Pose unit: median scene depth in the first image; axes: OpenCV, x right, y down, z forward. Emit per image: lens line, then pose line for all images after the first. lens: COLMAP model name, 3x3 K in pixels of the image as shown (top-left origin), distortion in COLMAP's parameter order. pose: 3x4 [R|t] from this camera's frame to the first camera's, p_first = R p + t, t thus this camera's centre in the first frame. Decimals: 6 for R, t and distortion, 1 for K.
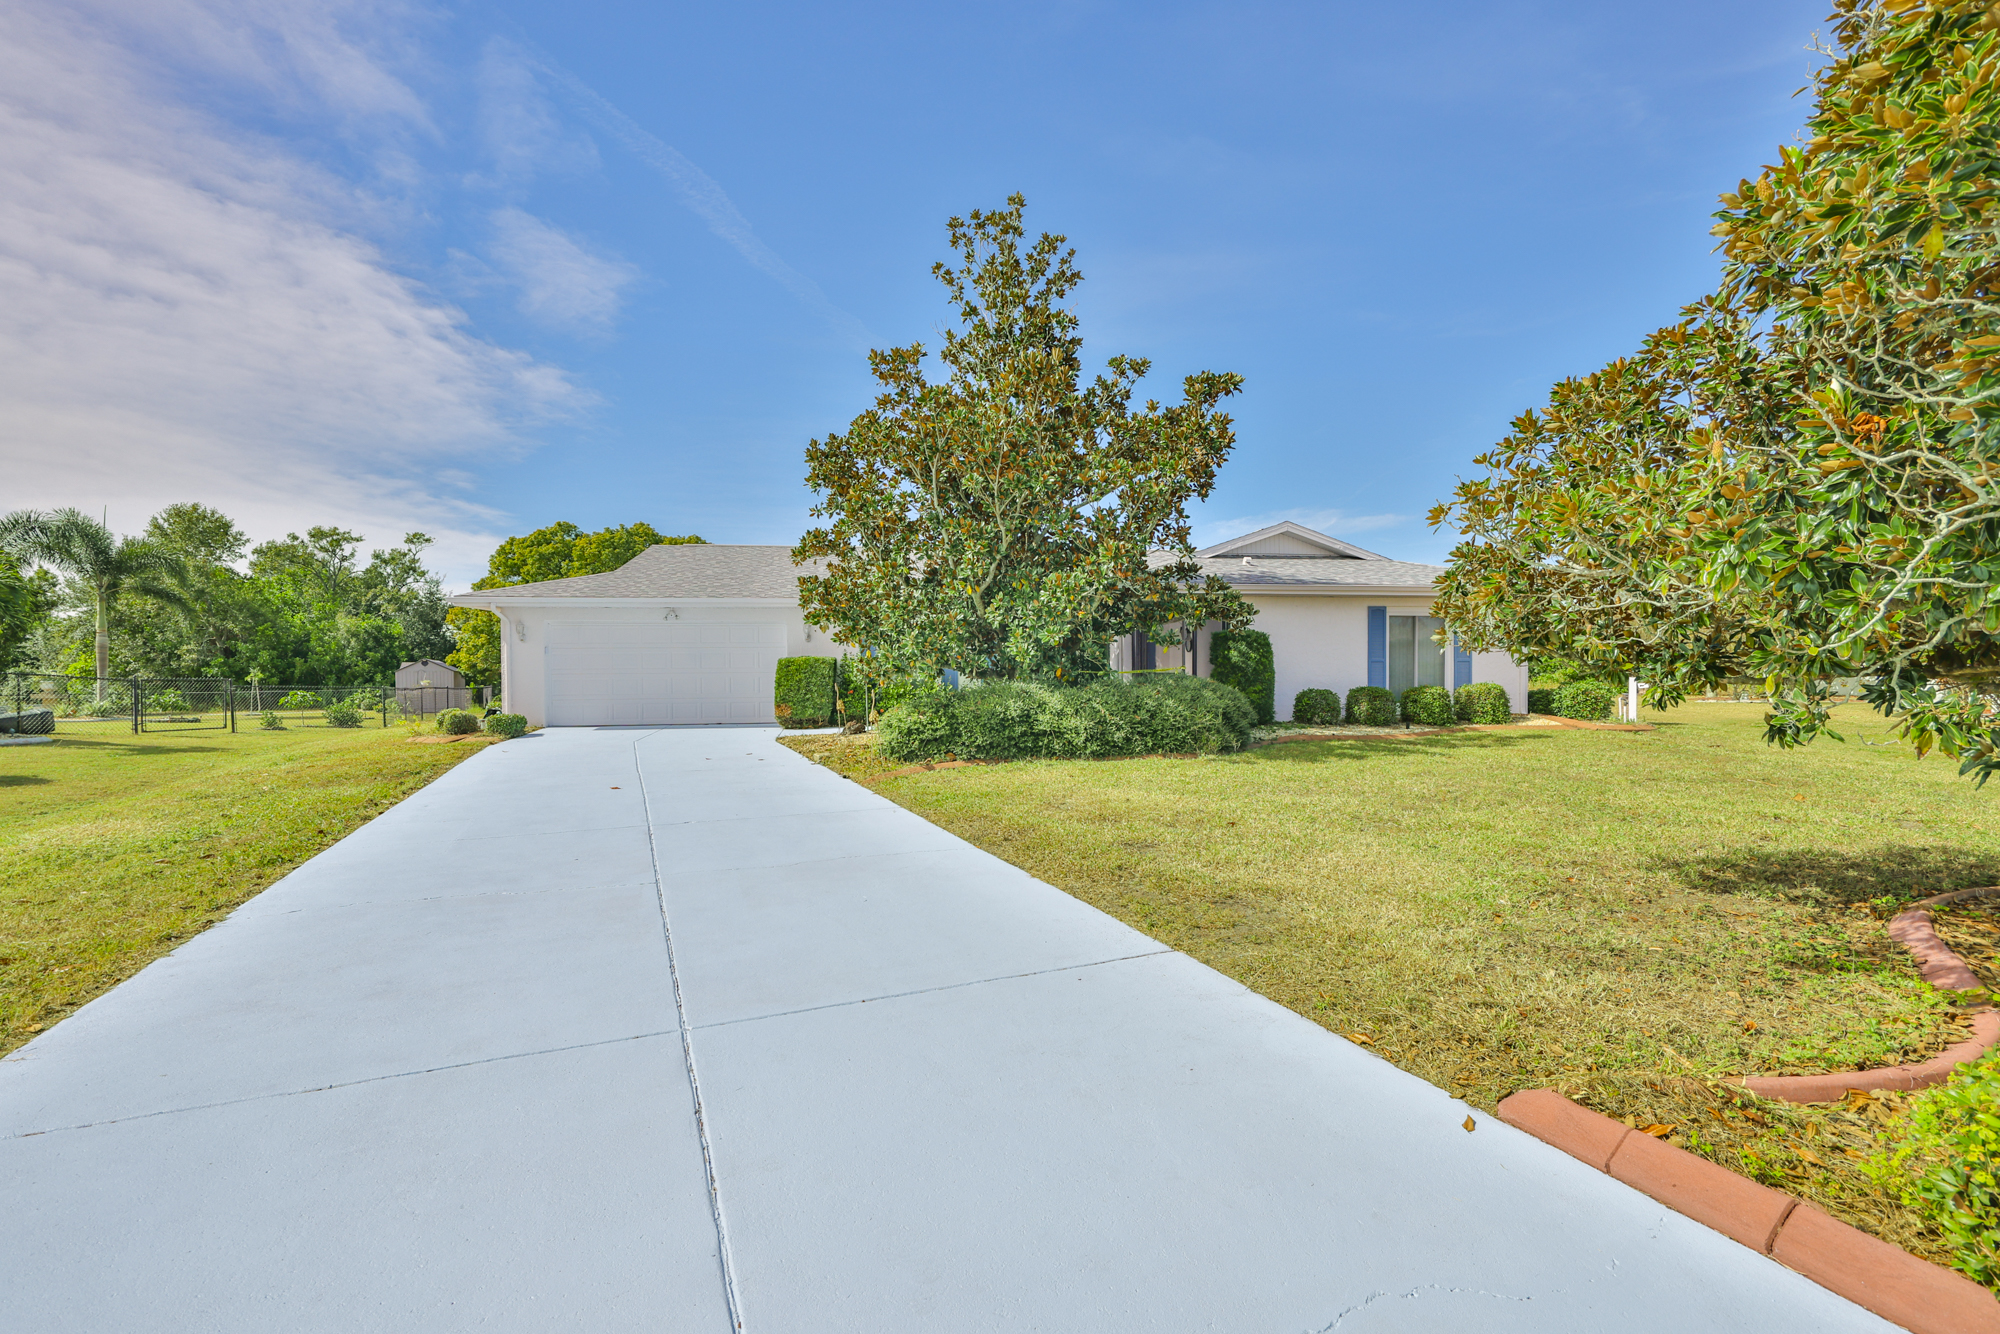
lens RADIAL K [[892.2, 0, 996.8], [0, 892.2, 691.3], [0, 0, 1]] dist [-0.008894, -0.000204]
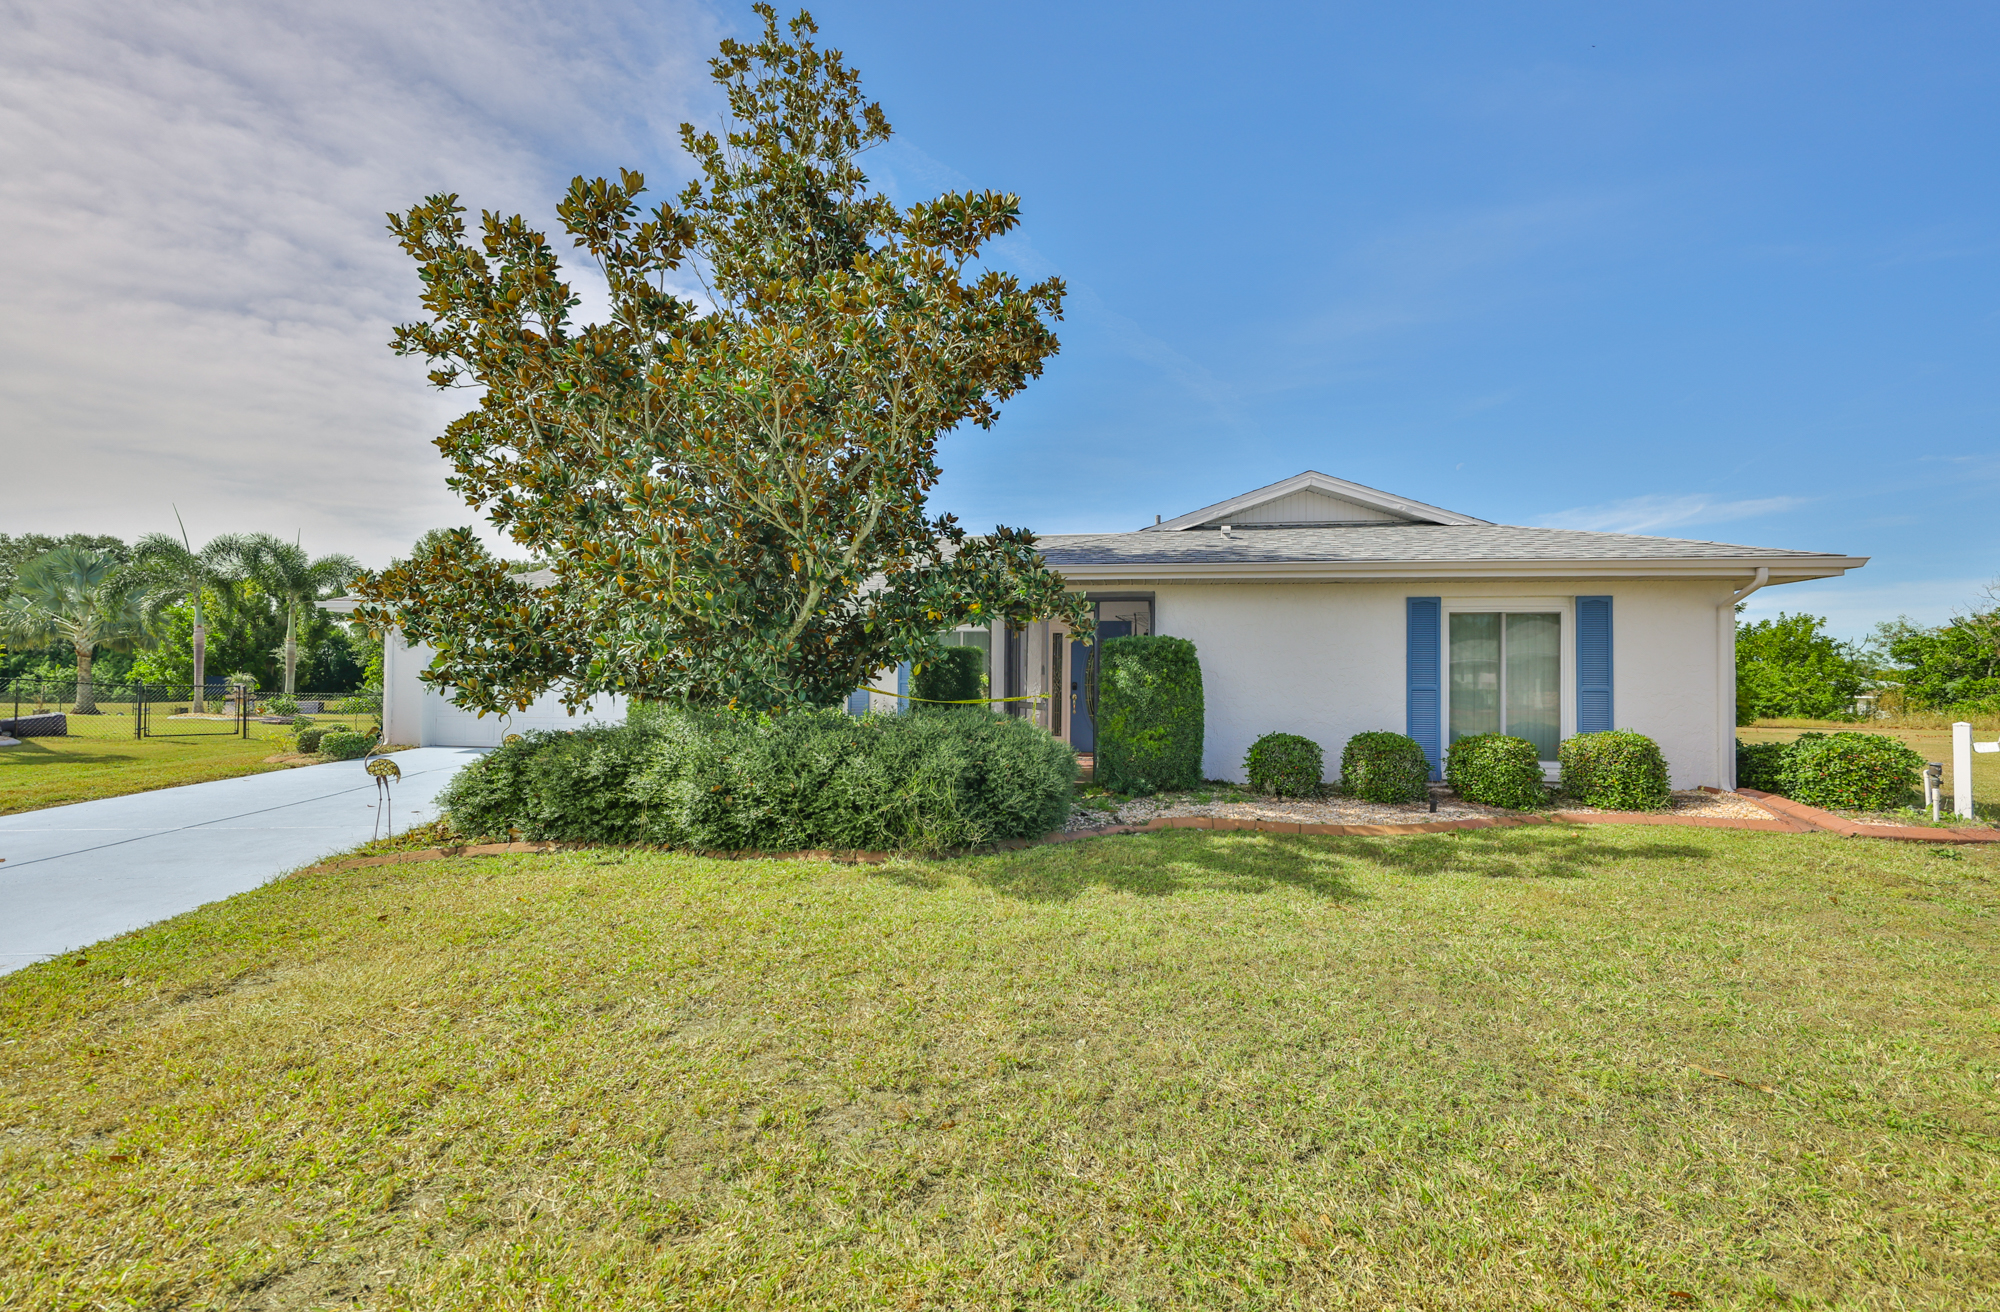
lens RADIAL K [[886.4, 0, 1009.4], [0, 886.4, 662.8], [0, 0, 1]] dist [-0.002230, -0.000839]
pose [[0.955301, 0.006773, -0.295556, 0.405387], [-0.019684, 0.998976, -0.040730, -0.025924], [0.294978, 0.044727, 0.954457, 0.423898]]
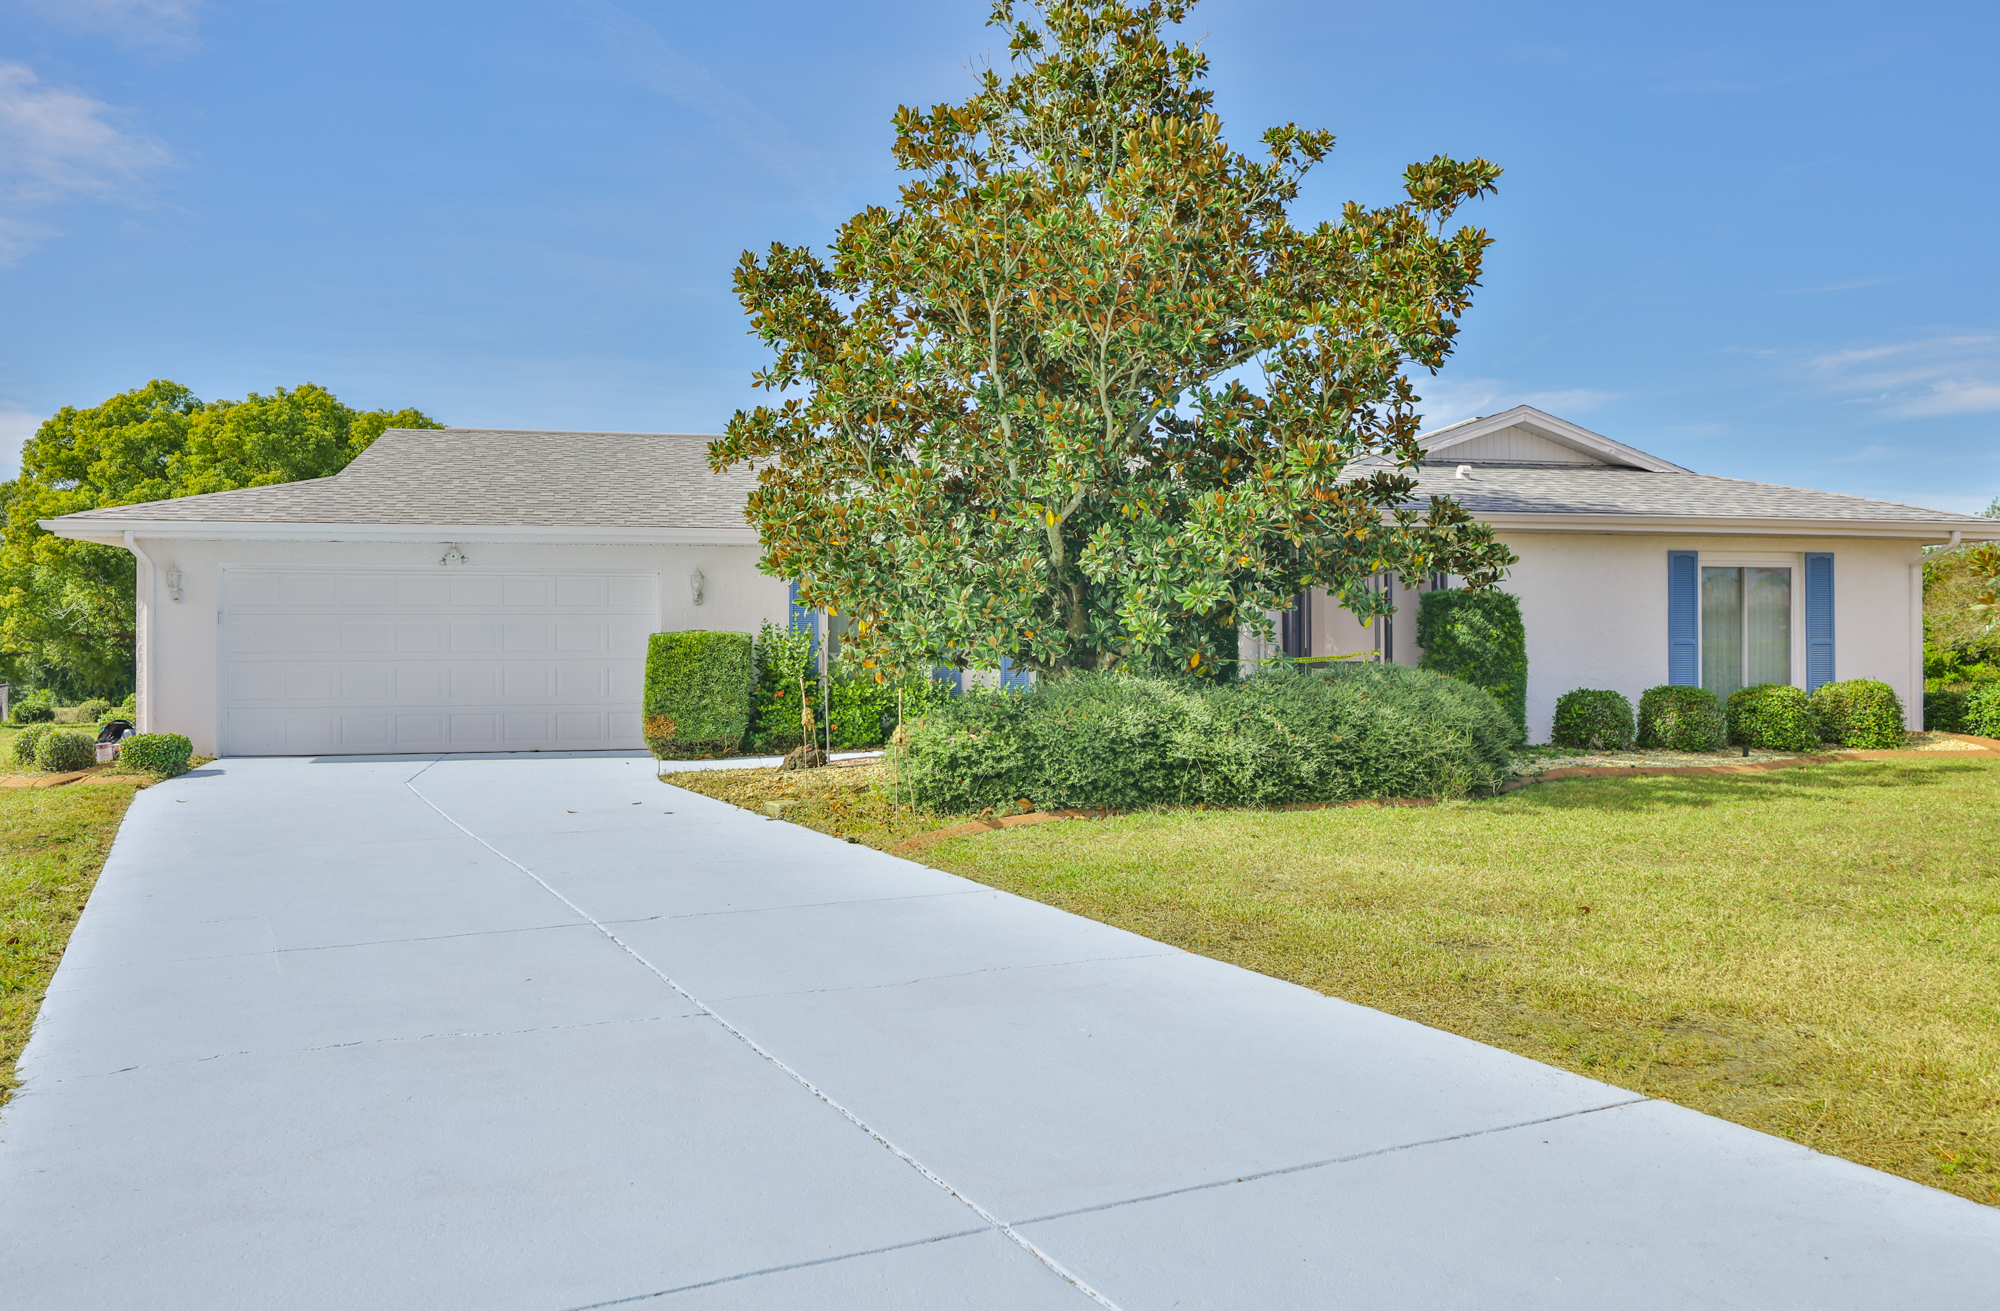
lens RADIAL K [[1607.5, 0, 1026.0], [0, 1607.5, 651.0], [0, 0, 1]] dist [-0.001589, 0.000231]
pose [[0.996717, 0.003120, 0.080908, -0.116242], [-0.000879, 0.999615, -0.027721, 0.001878], [-0.080963, 0.027559, 0.996336, -0.037672]]
